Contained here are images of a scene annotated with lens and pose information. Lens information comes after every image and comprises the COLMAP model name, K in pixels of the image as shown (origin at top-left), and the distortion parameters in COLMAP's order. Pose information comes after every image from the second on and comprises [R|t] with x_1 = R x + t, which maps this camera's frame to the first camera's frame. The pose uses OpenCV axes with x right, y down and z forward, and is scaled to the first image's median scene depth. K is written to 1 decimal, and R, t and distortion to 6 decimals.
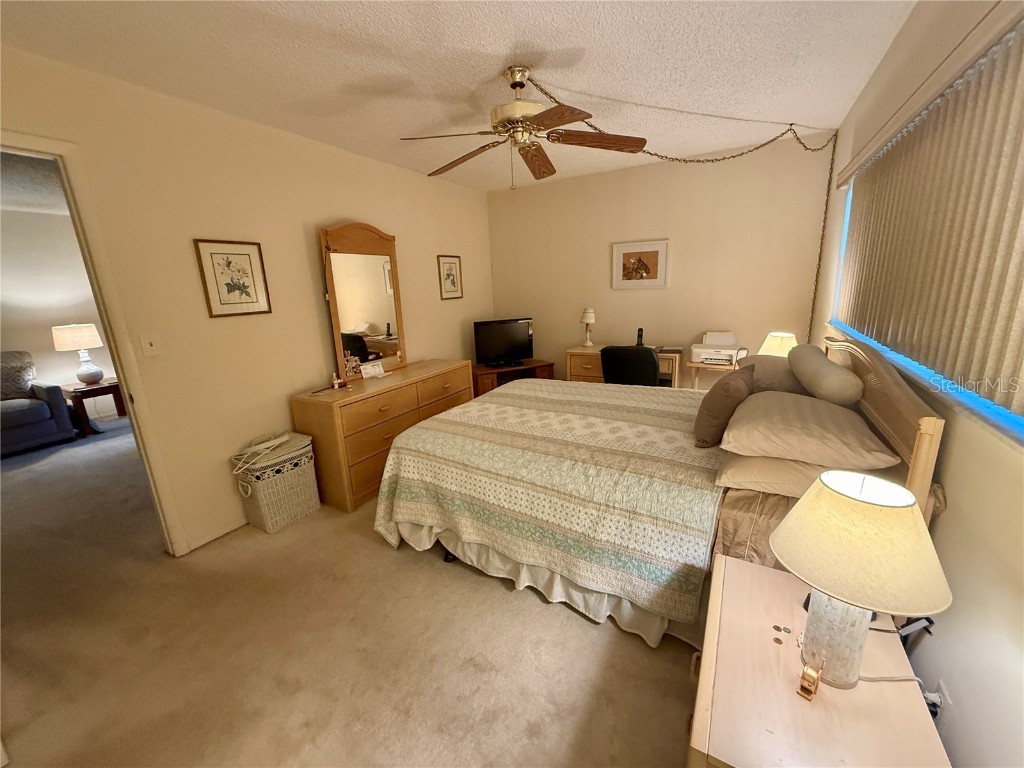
lens RADIAL K [[409.0, 0, 509.4], [0, 409.0, 384.2], [0, 0, 1]] dist [-0.000868, 0.001020]
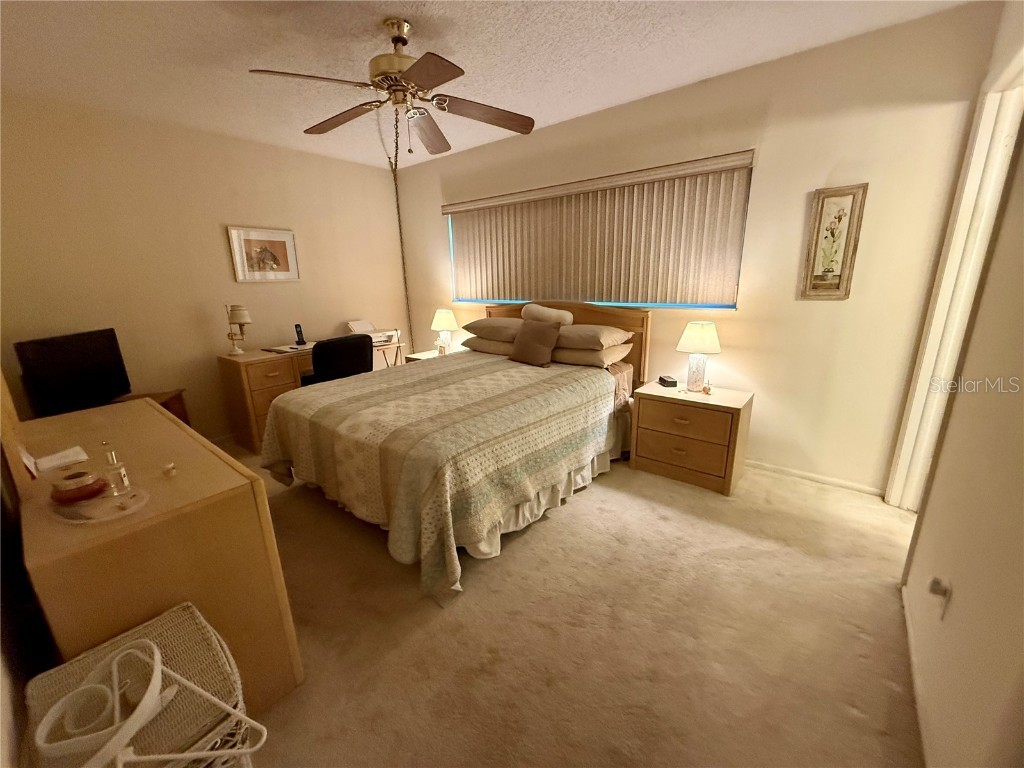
lens RADIAL K [[409.0, 0, 510.8], [0, 409.0, 384.3], [0, 0, 1]] dist [-0.000868, 0.001020]
pose [[0.157400, -0.213264, 0.964232, -0.929907], [0.252622, 0.952610, 0.169456, -0.075217], [-0.954677, 0.216914, 0.203816, 0.684280]]
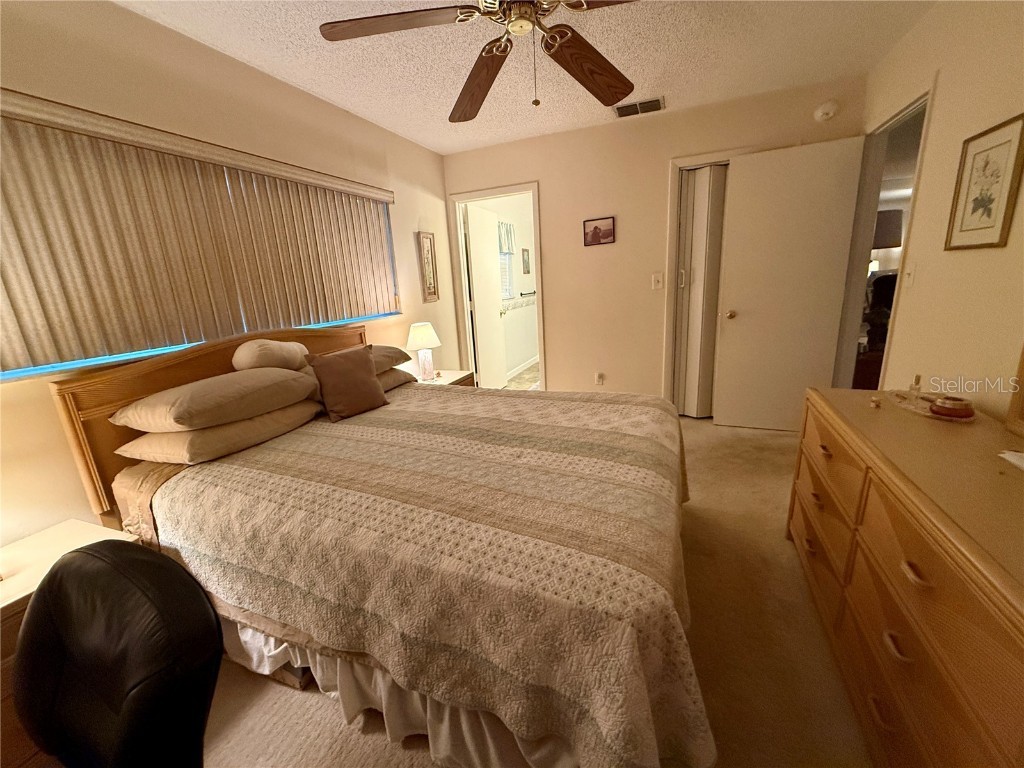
lens RADIAL K [[409.0, 0, 507.8], [0, 409.0, 386.7], [0, 0, 1]] dist [-0.000868, 0.001020]
pose [[-0.987380, 0.130039, -0.090389, 0.175270], [0.070955, 0.873517, 0.481595, -0.383970], [0.141583, 0.469104, -0.871720, 1.757143]]
